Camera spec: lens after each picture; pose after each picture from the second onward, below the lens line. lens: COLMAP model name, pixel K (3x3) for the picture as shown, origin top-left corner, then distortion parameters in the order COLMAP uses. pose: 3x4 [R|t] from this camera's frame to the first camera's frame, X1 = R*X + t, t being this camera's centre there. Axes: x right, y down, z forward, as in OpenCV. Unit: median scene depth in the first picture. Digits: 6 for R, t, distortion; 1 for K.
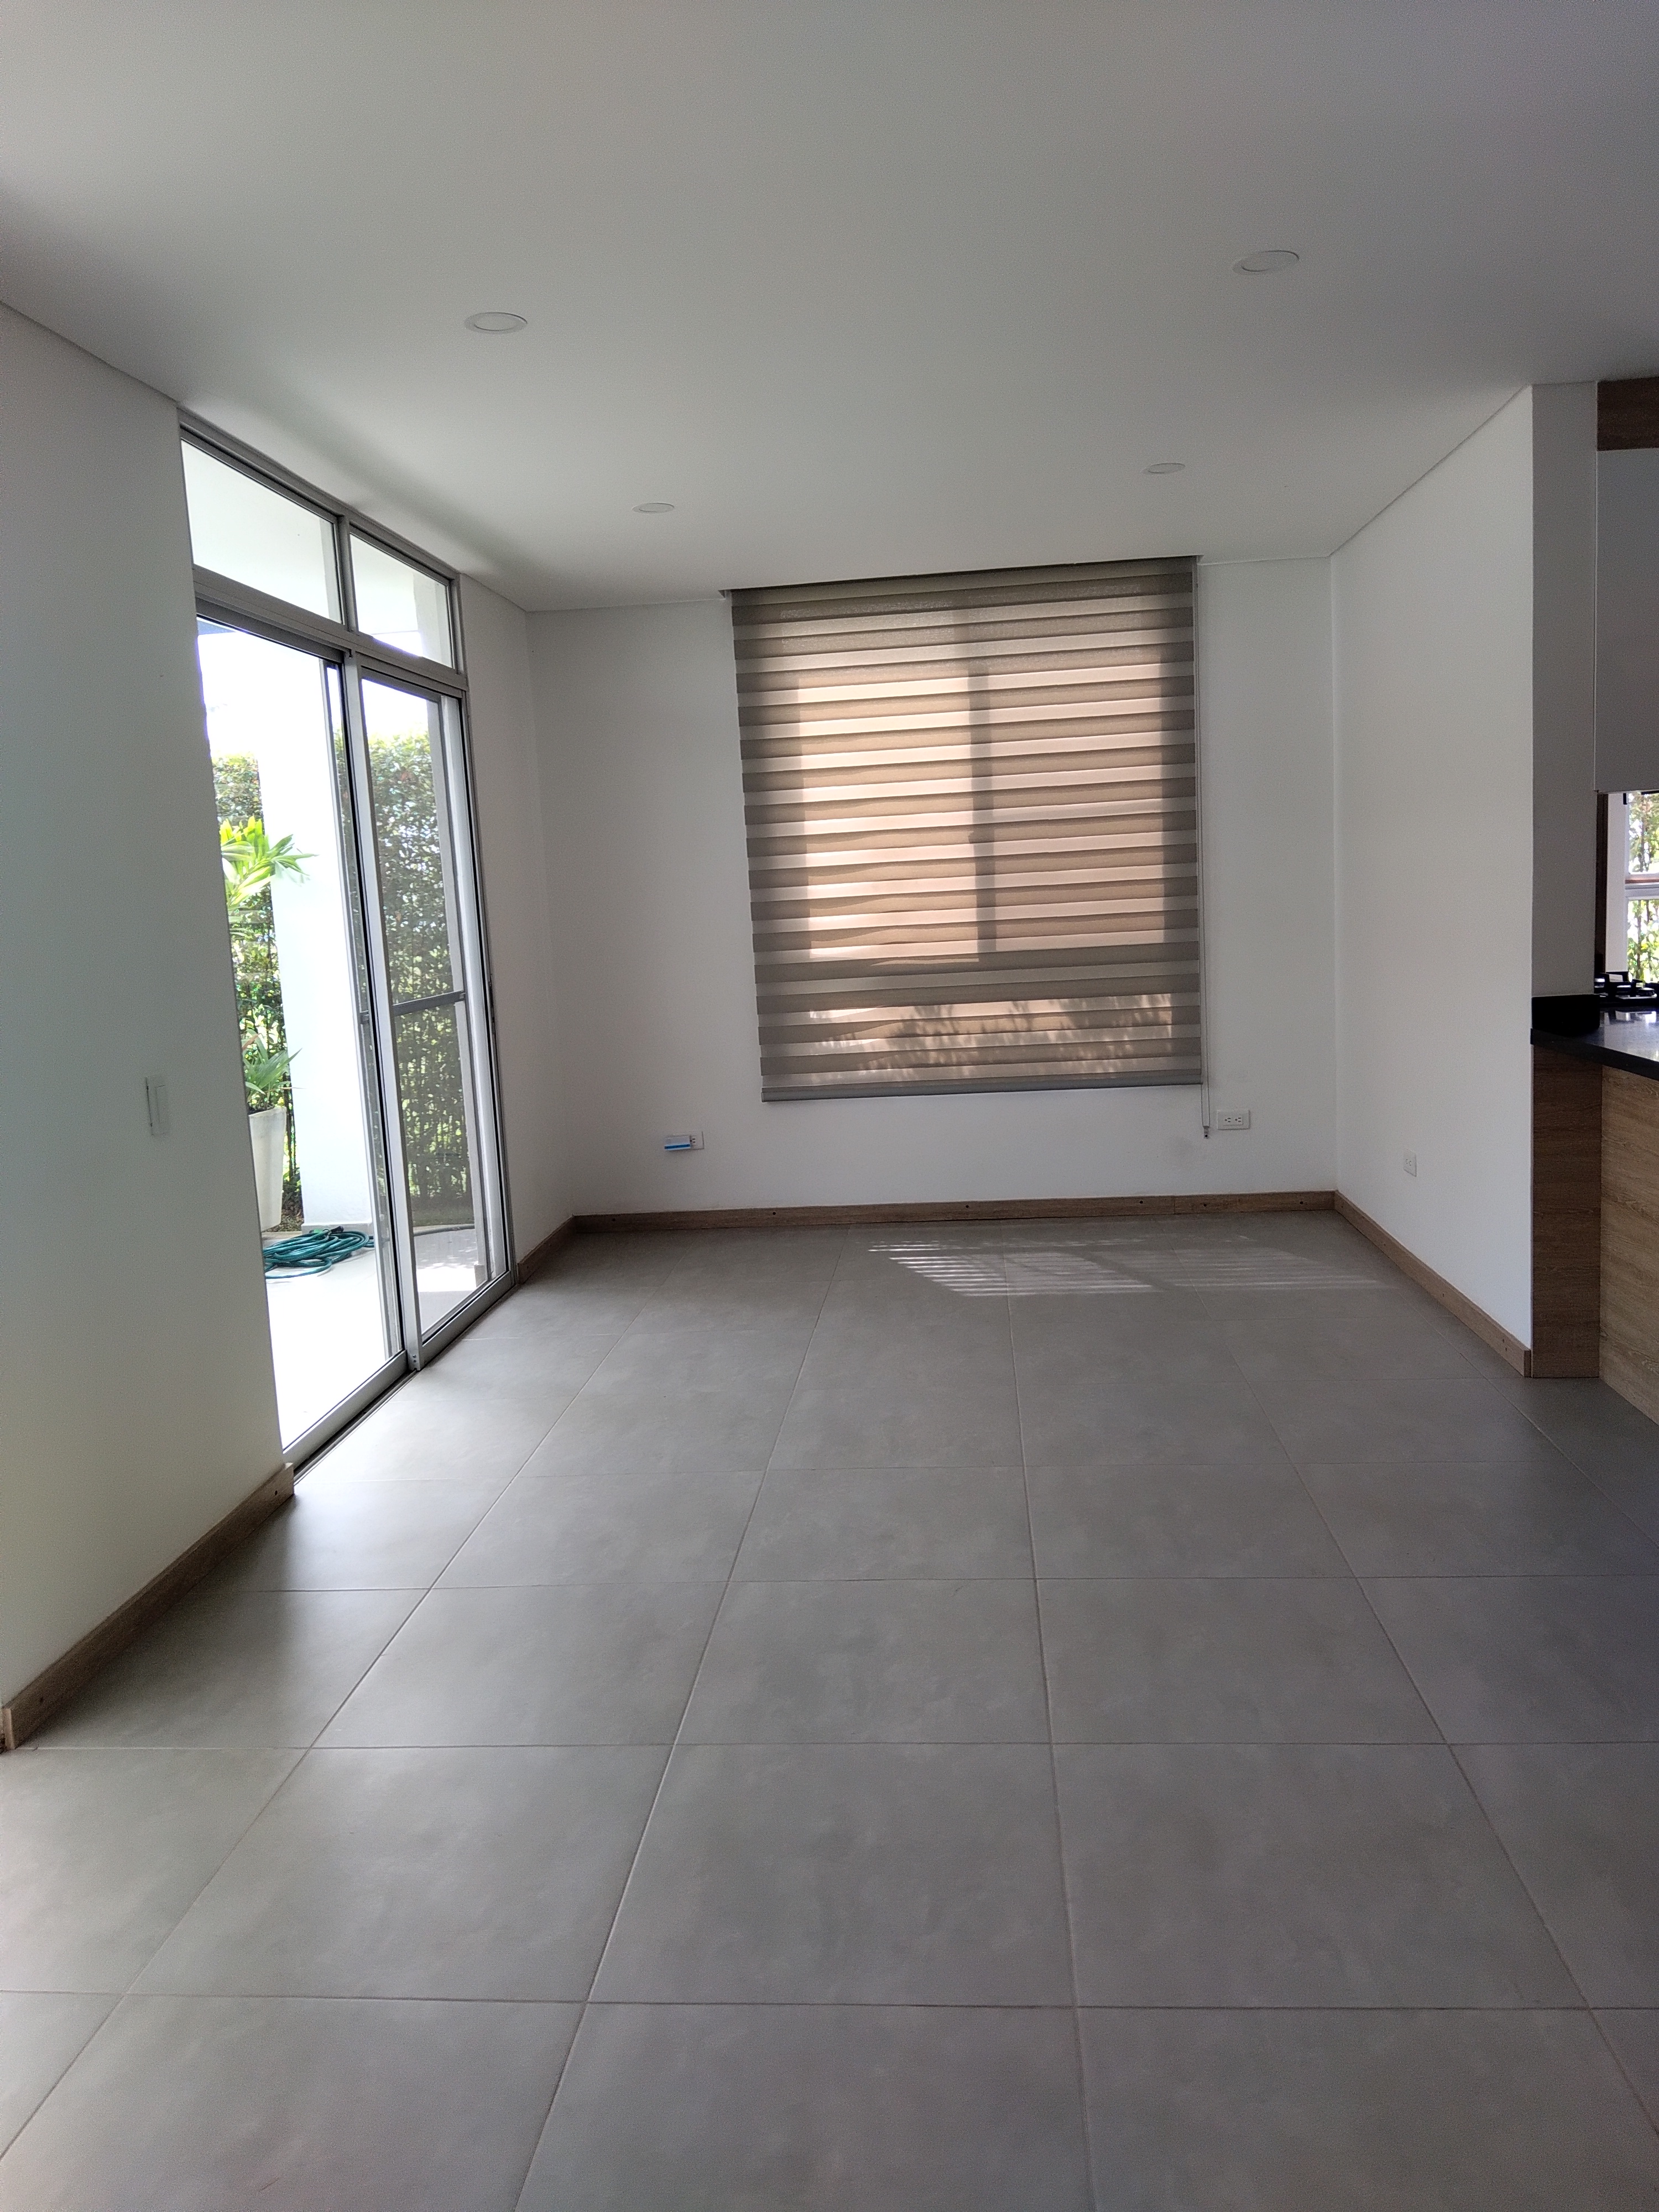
lens RADIAL K [[1611.7, 0, 810.4], [0, 1611.7, 1113.0], [0, 0, 1]] dist [0.157211, -0.329506]
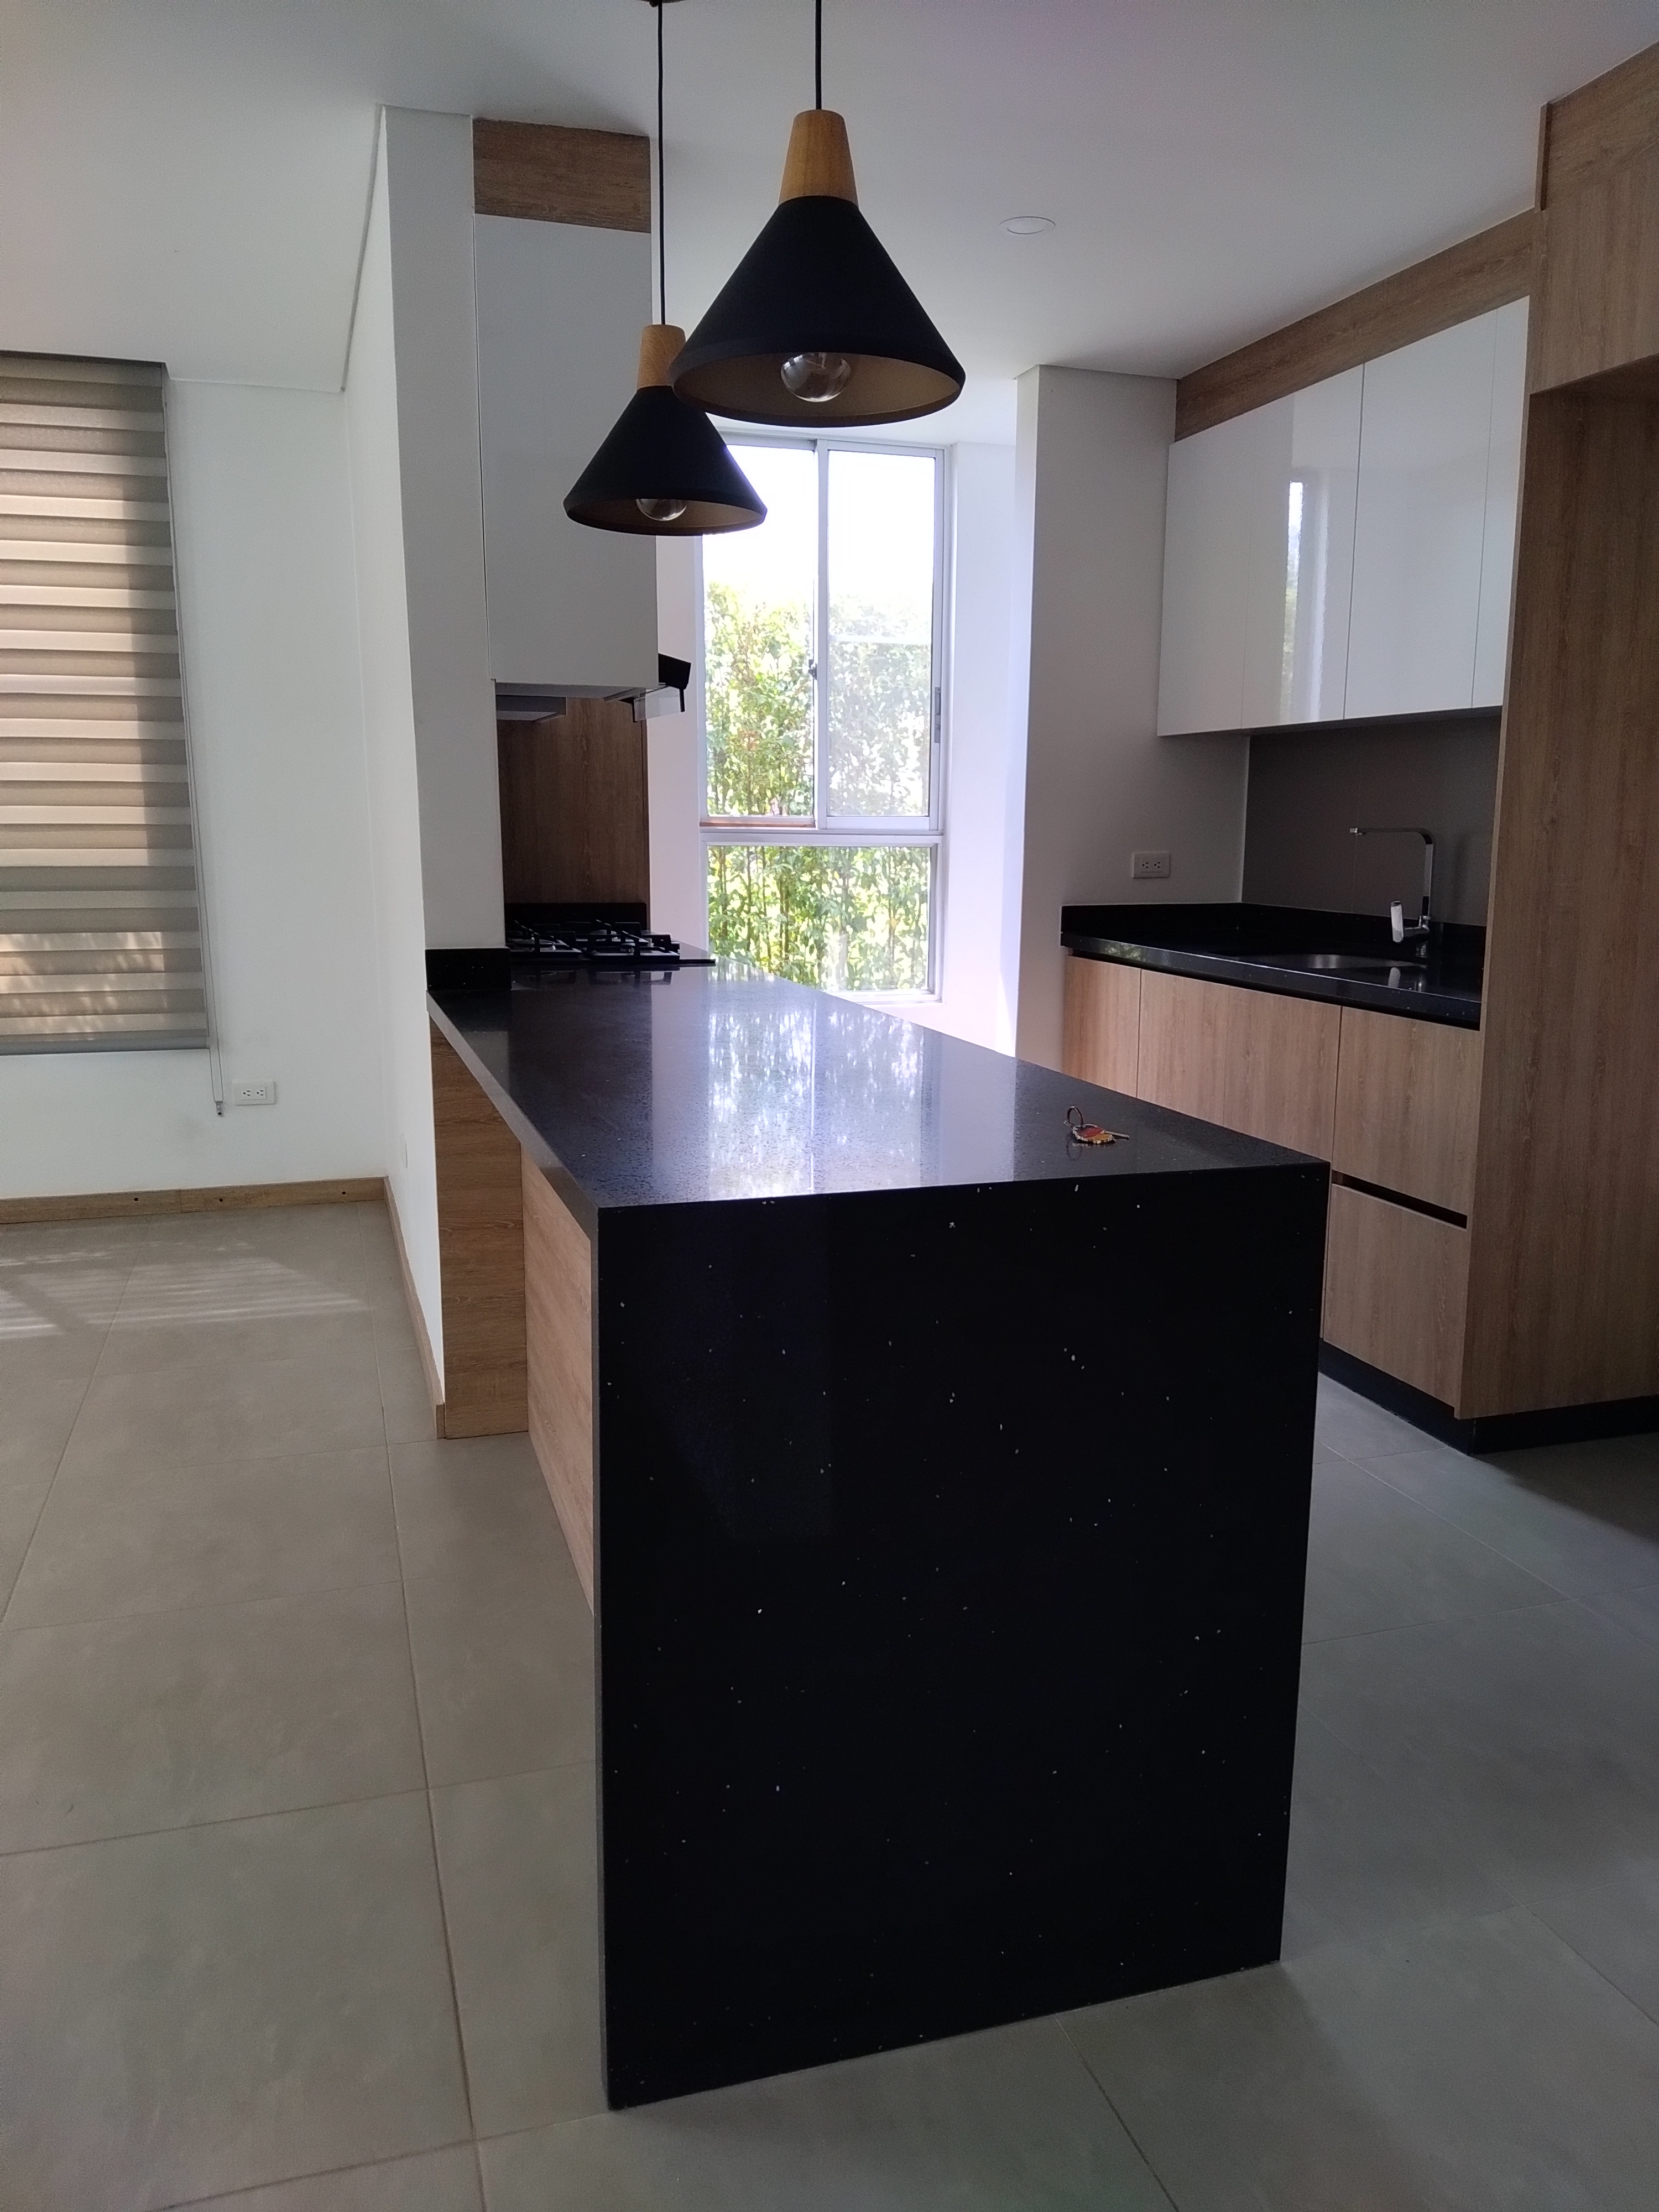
lens RADIAL K [[1620.9, 0, 837.7], [0, 1620.9, 1101.8], [0, 0, 1]] dist [0.105906, -0.195203]
pose [[0.919727, -0.010202, 0.392425, 0.207373], [-0.000207, 0.999650, 0.026473, -0.012940], [-0.392558, -0.024429, 0.919403, 0.147023]]
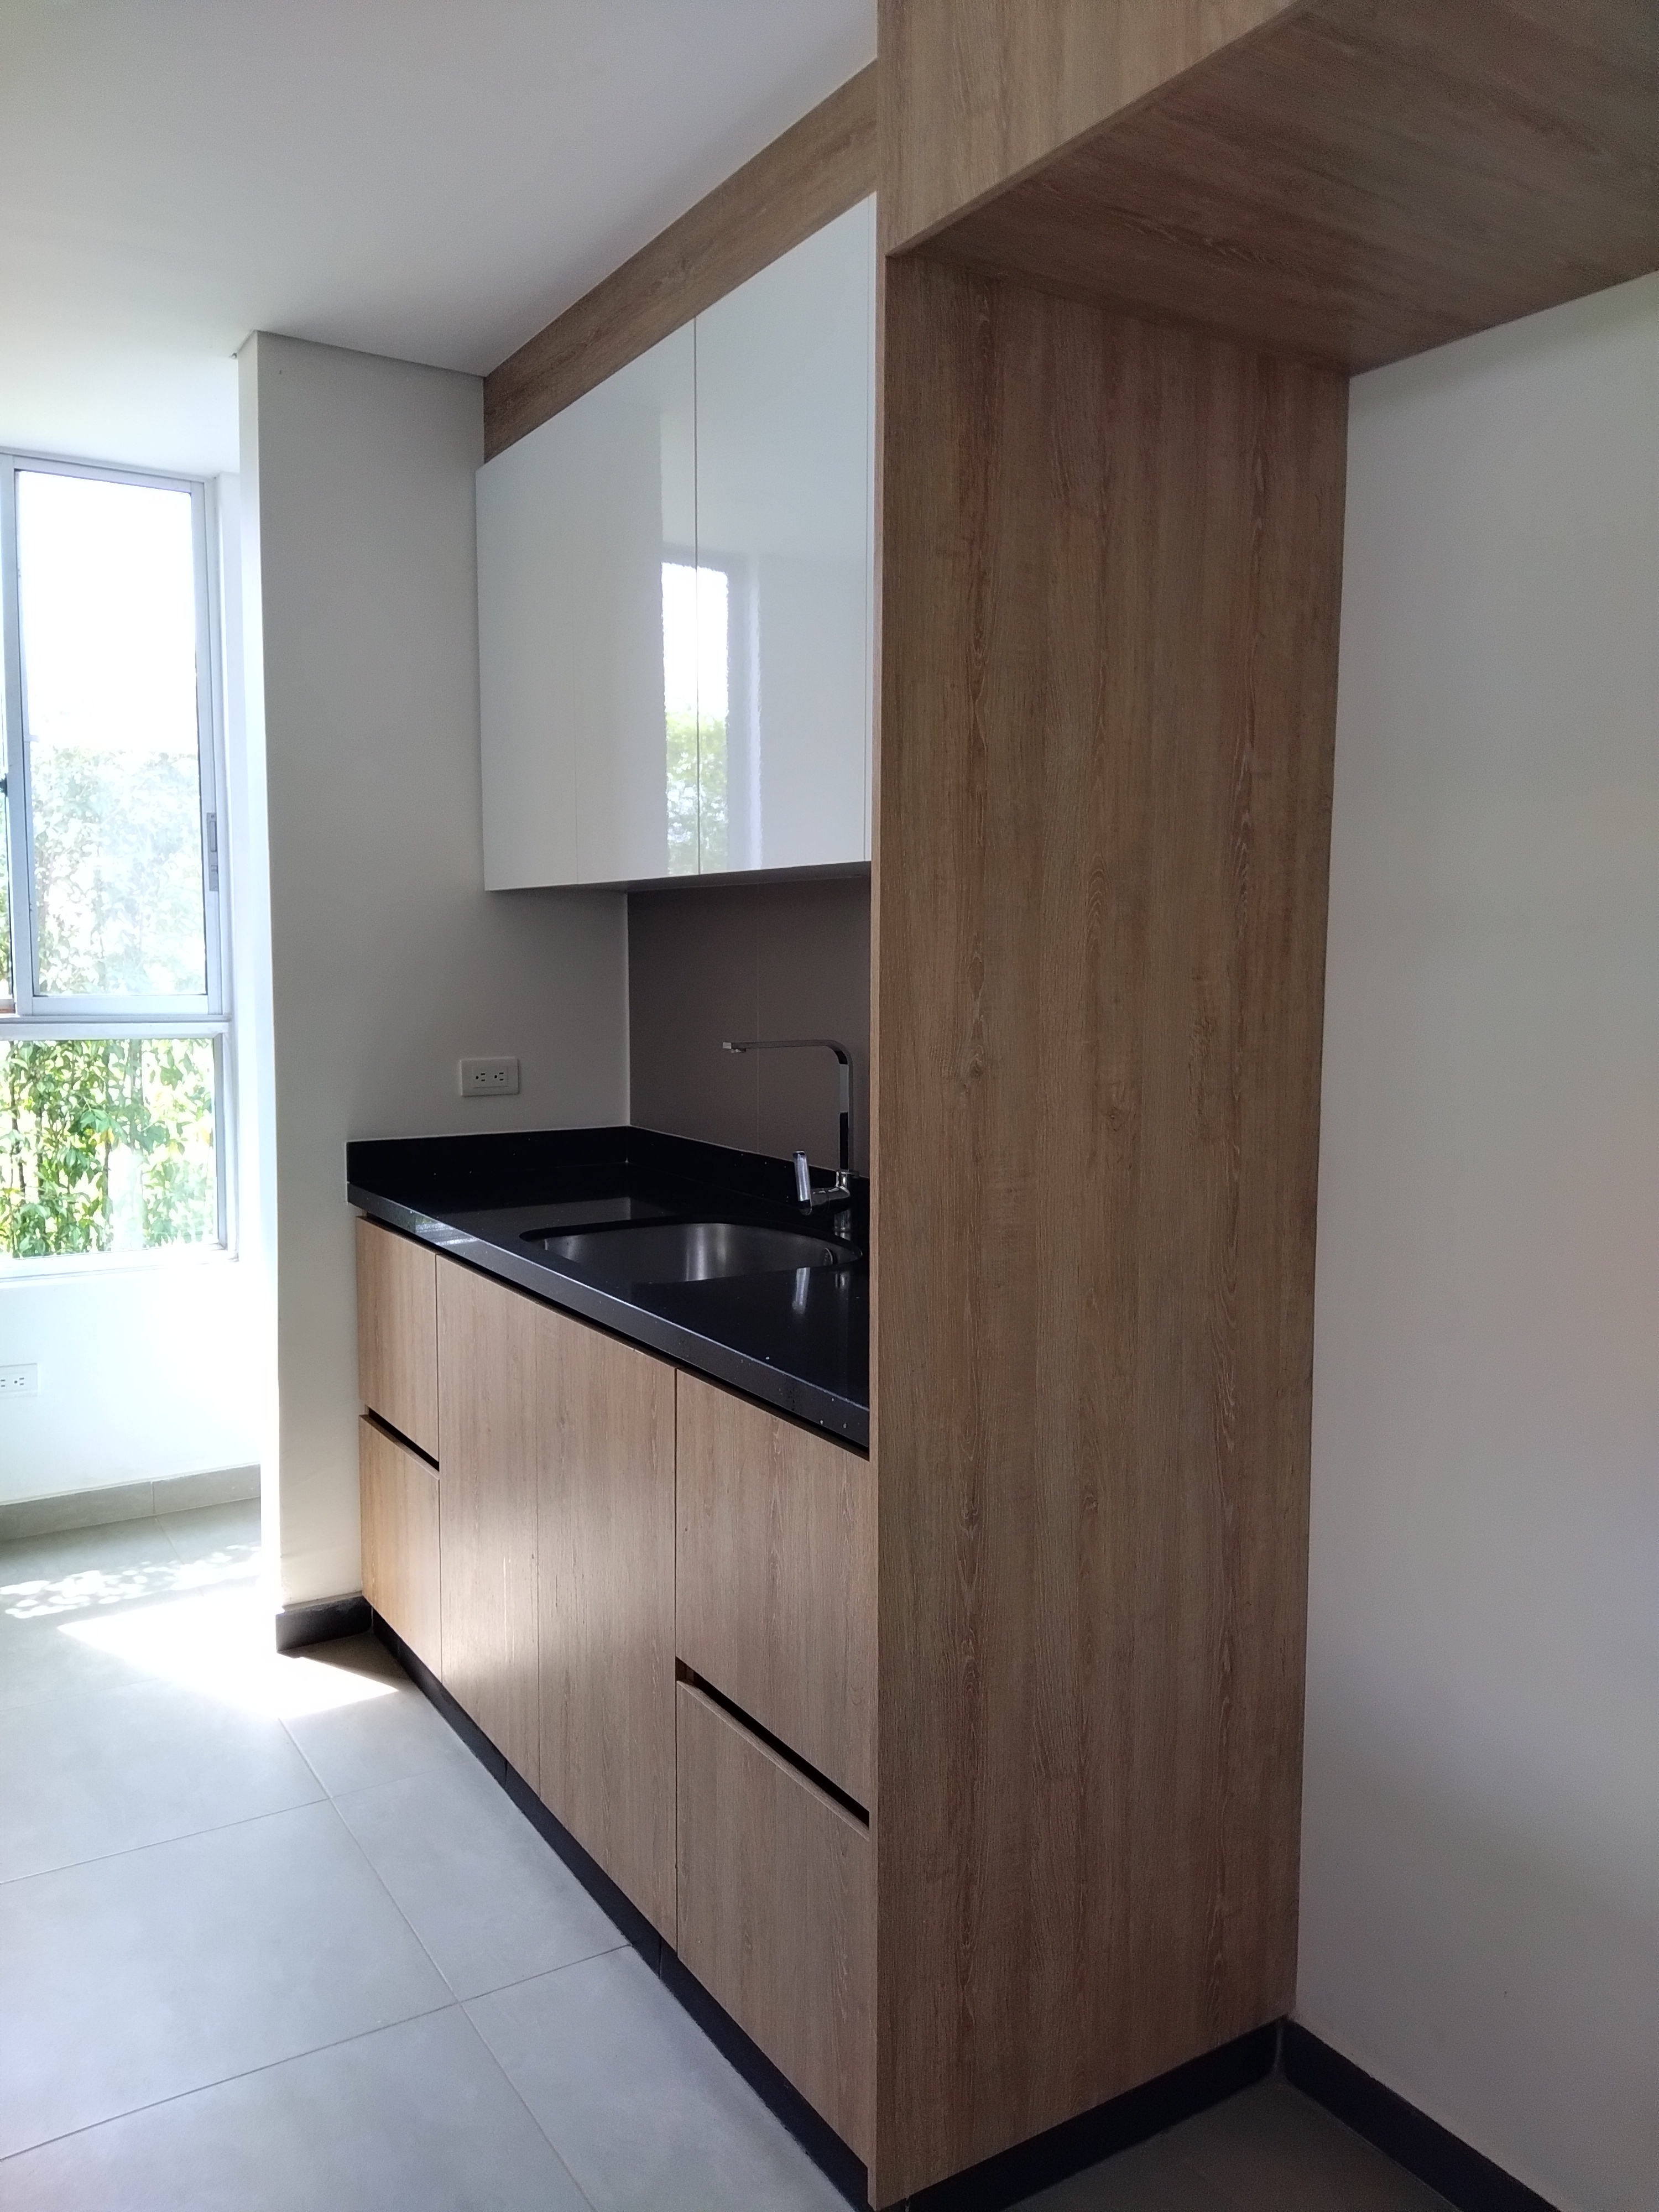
lens RADIAL K [[1611.7, 0, 810.4], [0, 1611.7, 1113.0], [0, 0, 1]] dist [0.157211, -0.329506]
pose [[0.799804, -0.000585, 0.600261, 0.417154], [0.034883, 0.998355, -0.045507, -0.065516], [-0.599246, 0.057336, 0.798509, 0.323192]]
